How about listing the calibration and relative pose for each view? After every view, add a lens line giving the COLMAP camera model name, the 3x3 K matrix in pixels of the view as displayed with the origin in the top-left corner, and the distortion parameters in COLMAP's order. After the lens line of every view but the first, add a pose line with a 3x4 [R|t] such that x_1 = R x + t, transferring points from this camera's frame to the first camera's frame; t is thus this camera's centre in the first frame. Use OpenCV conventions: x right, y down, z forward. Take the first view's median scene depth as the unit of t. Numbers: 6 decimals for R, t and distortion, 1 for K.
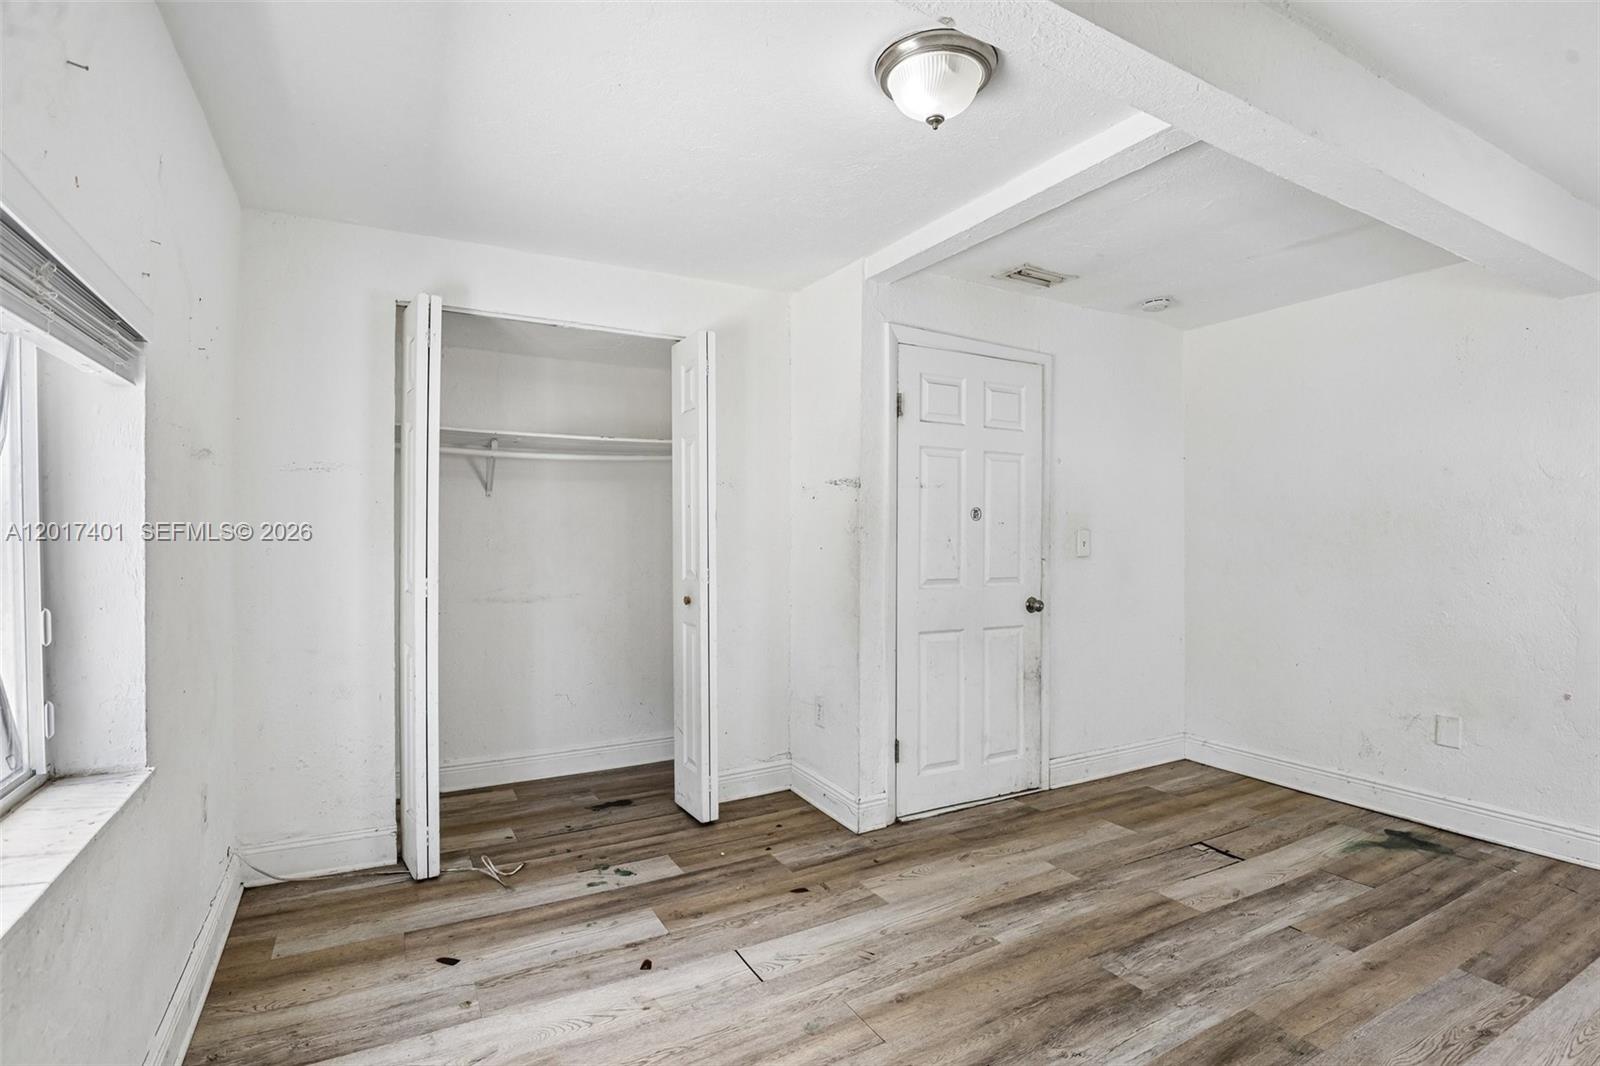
lens RADIAL K [[761.1, 0, 807.9], [0, 761.1, 533.5], [0, 0, 1]] dist [-0.031330, 0.005615]
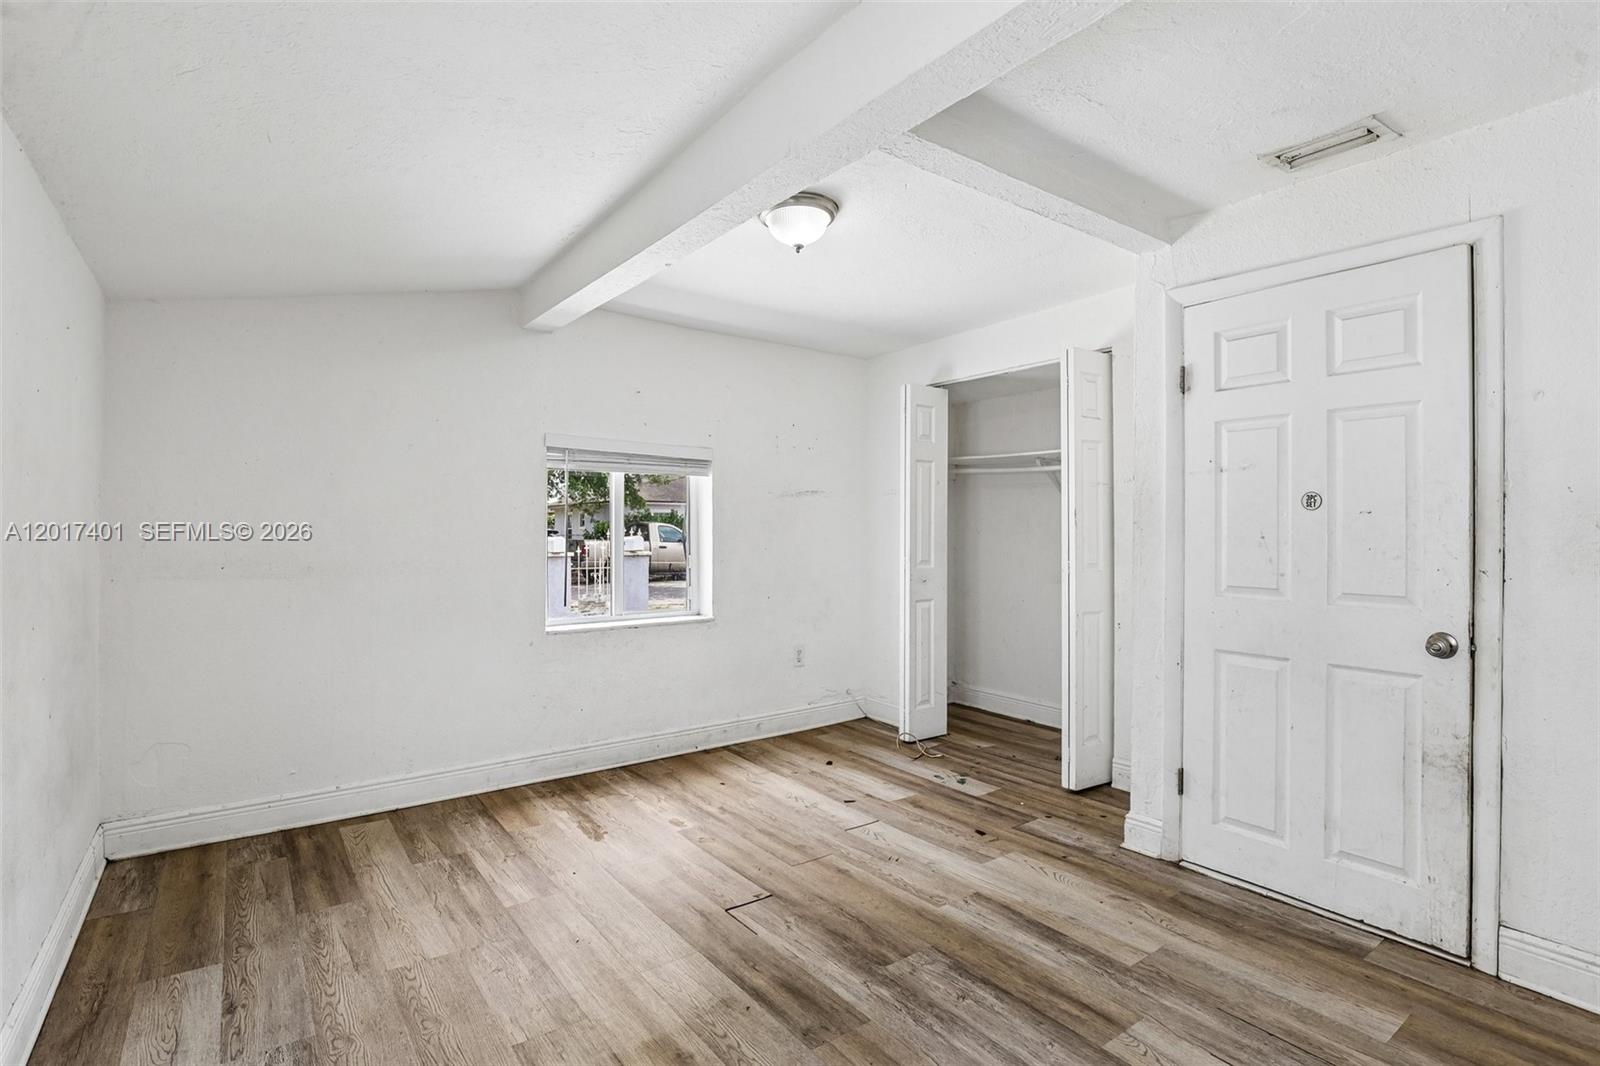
lens RADIAL K [[761.1, 0, 807.9], [0, 761.1, 533.5], [0, 0, 1]] dist [-0.031330, 0.005615]
pose [[0.133485, -0.001038, -0.991050, 1.052348], [0.000473, 0.999999, -0.000983, 0.006574], [0.991051, -0.000338, 0.133485, 0.539721]]
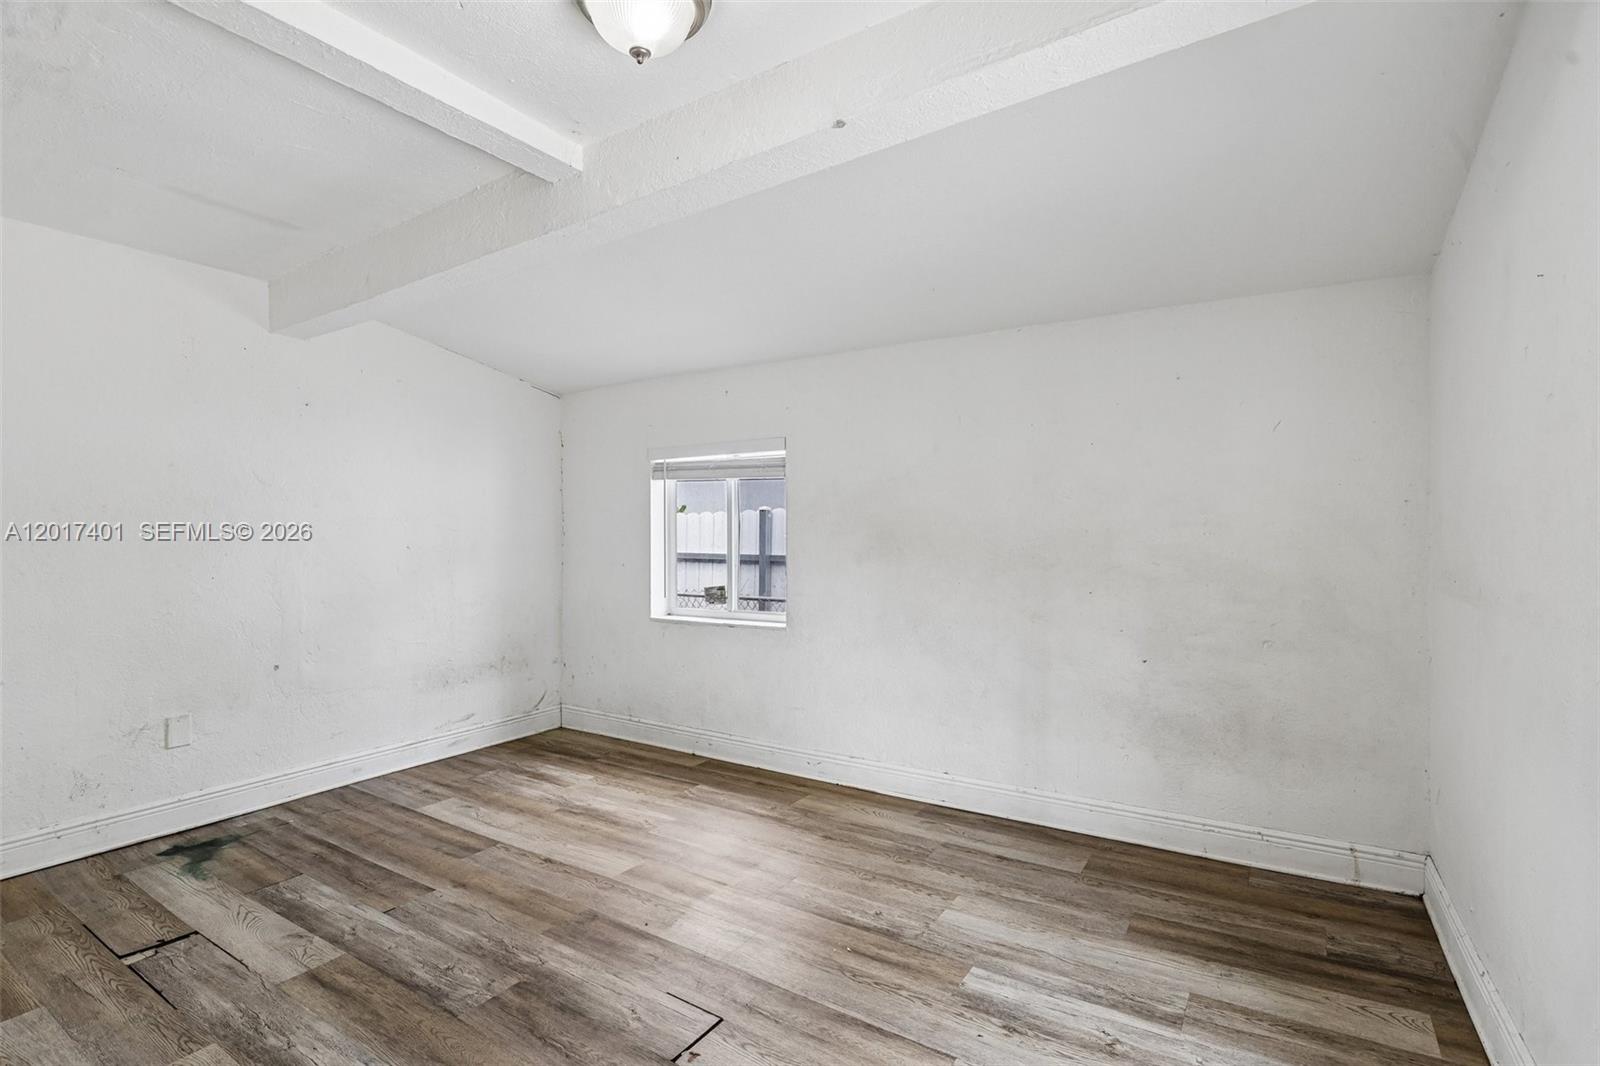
lens RADIAL K [[761.1, 0, 807.9], [0, 761.1, 533.5], [0, 0, 1]] dist [-0.031330, 0.005615]
pose [[-0.467746, -0.000668, 0.883863, -0.450231], [0.001351, 0.999998, 0.001470, 0.003357], [-0.883862, 0.001882, -0.467744, 0.807726]]
